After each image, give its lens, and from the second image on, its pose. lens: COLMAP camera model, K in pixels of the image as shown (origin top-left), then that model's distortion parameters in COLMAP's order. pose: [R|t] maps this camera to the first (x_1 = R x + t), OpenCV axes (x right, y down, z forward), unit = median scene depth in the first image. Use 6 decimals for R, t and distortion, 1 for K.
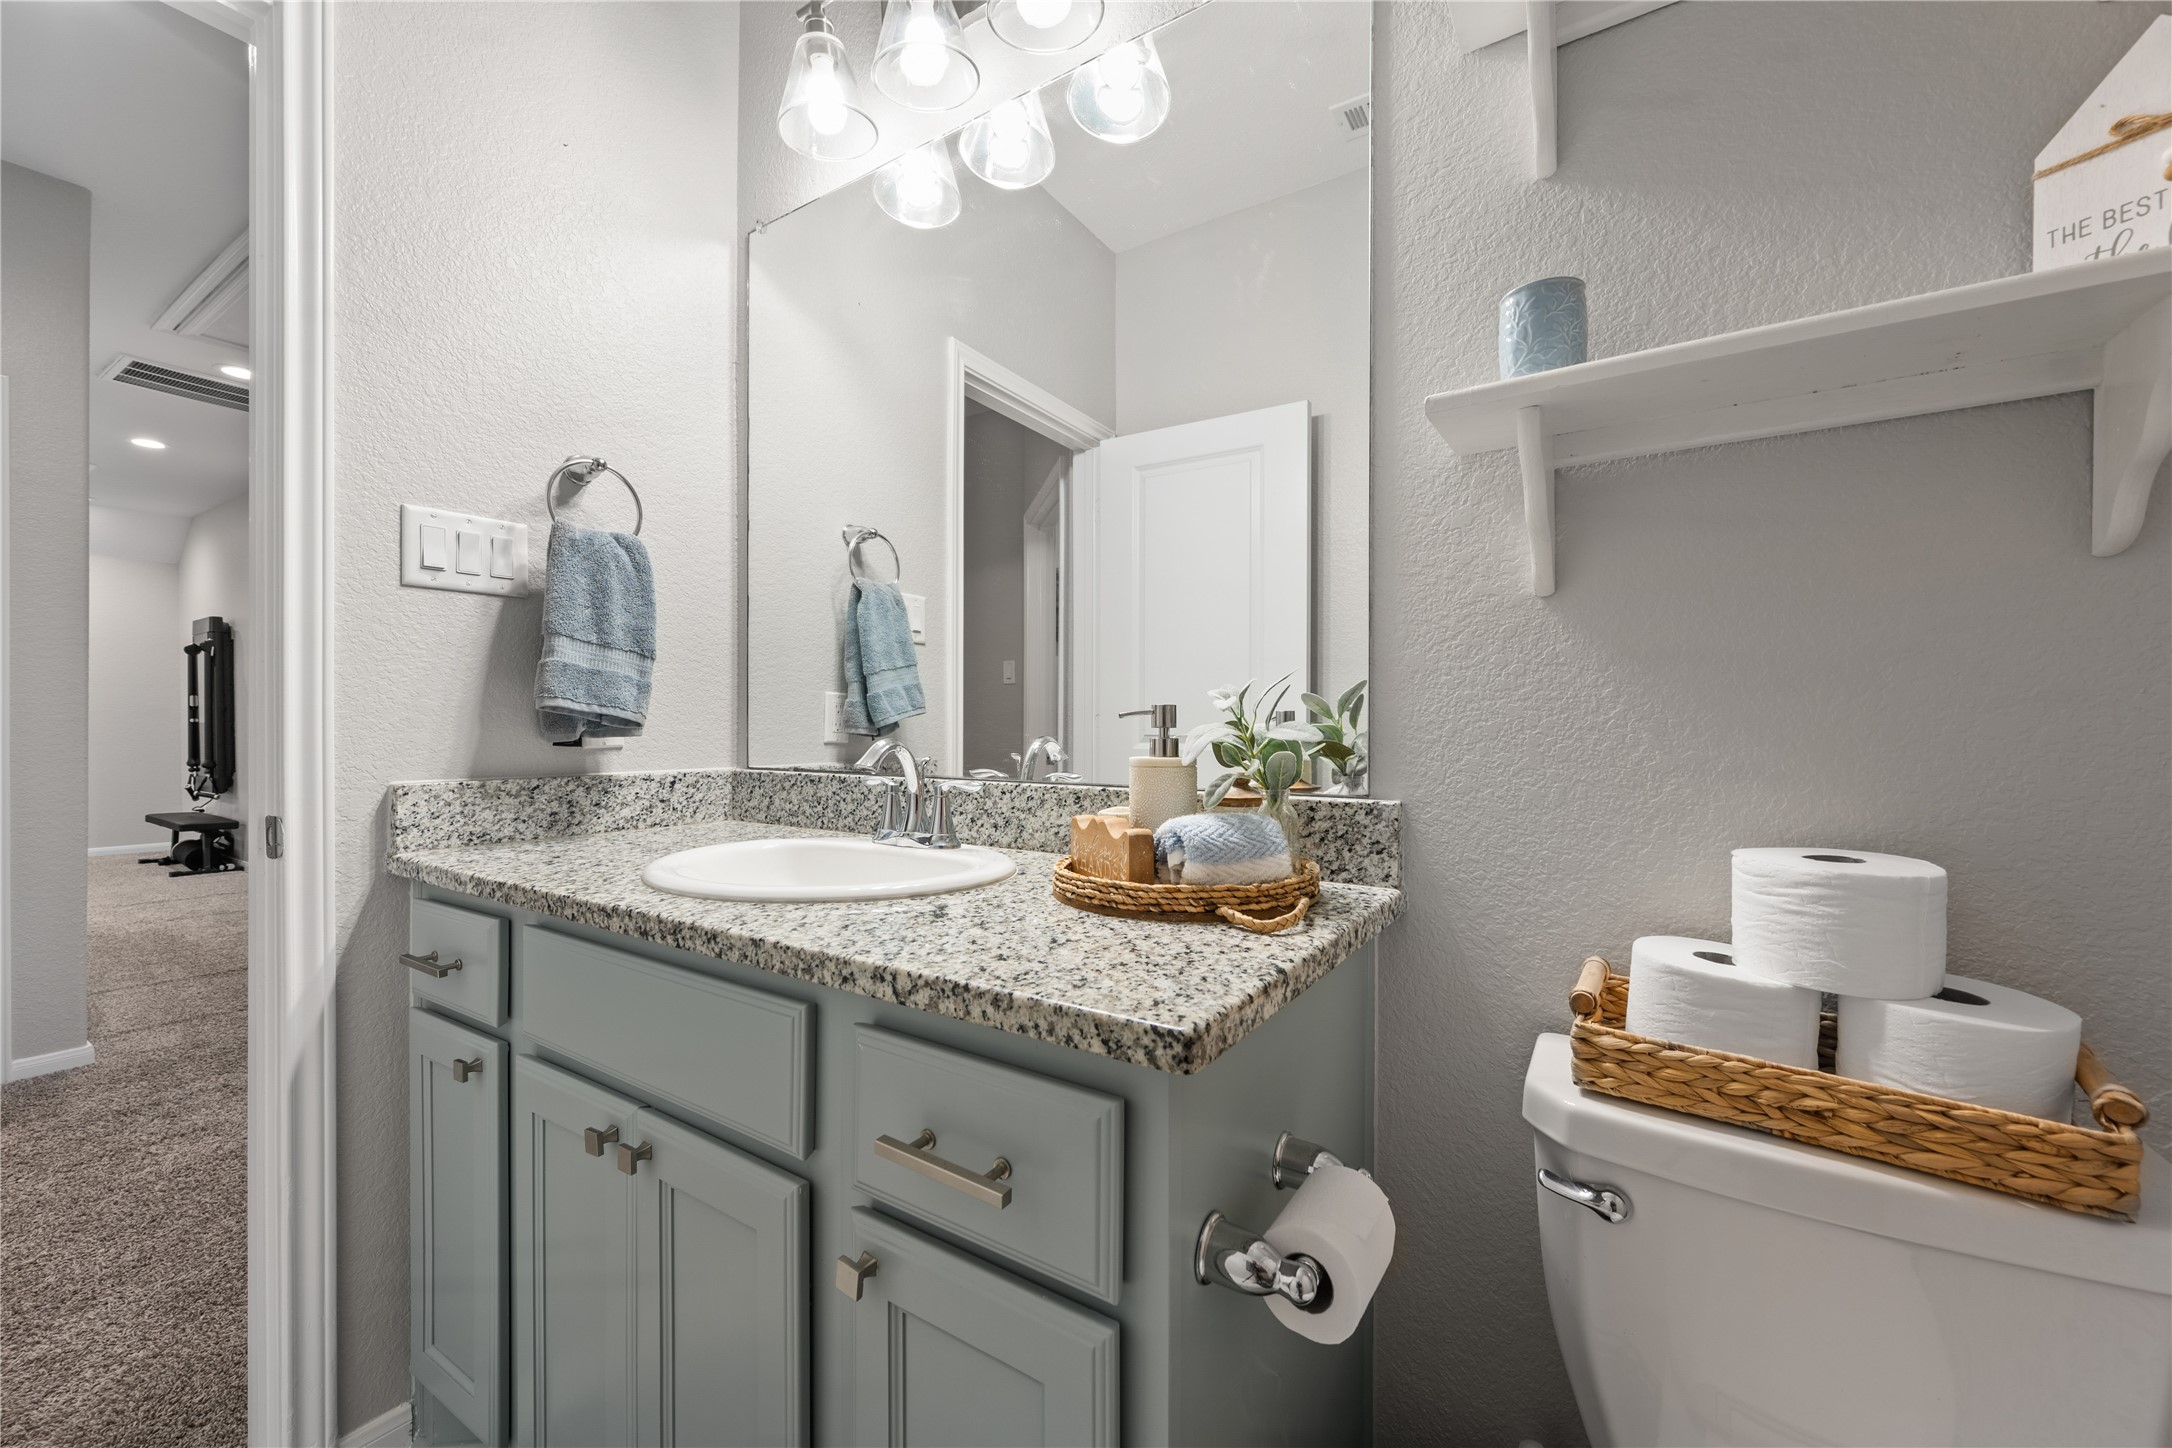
lens RADIAL K [[853.2, 0, 1081.0], [0, 853.2, 725.9], [0, 0, 1]] dist [-0.001252, 0.000747]
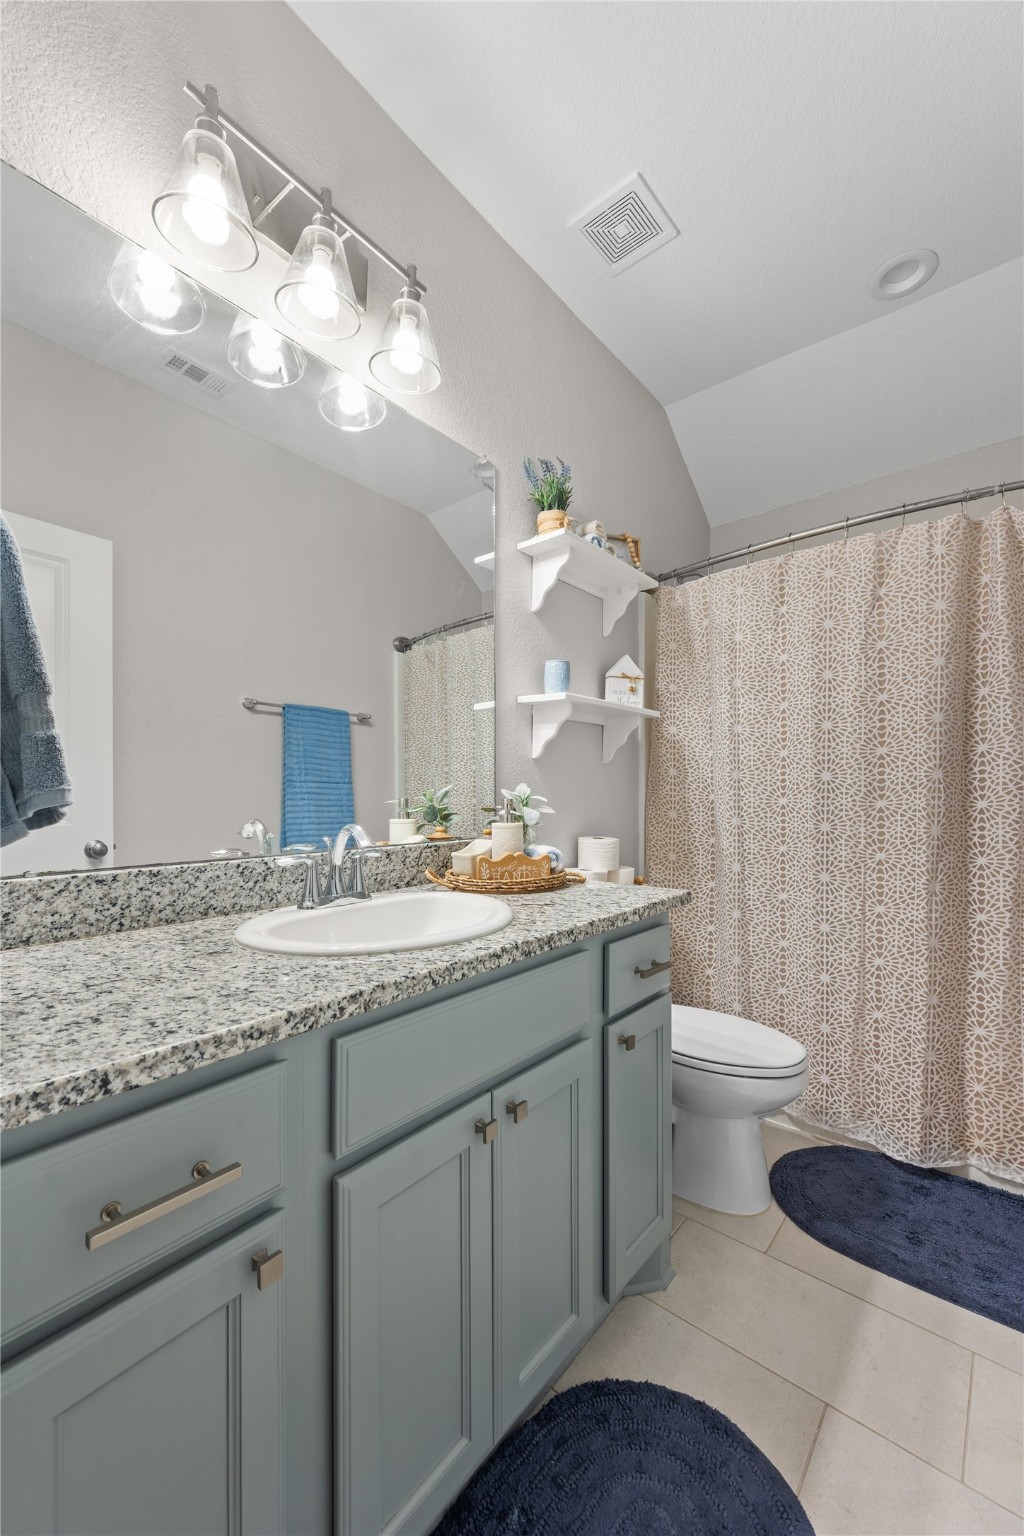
lens RADIAL K [[603.4, 0, 510.3], [0, 603.4, 780.9], [0, 0, 1]] dist [-0.001252, 0.000747]
pose [[0.117047, 0.017618, 0.992970, -1.618415], [0.001905, 0.999837, -0.017964, -0.052332], [-0.993125, 0.003994, 0.116995, 0.904435]]
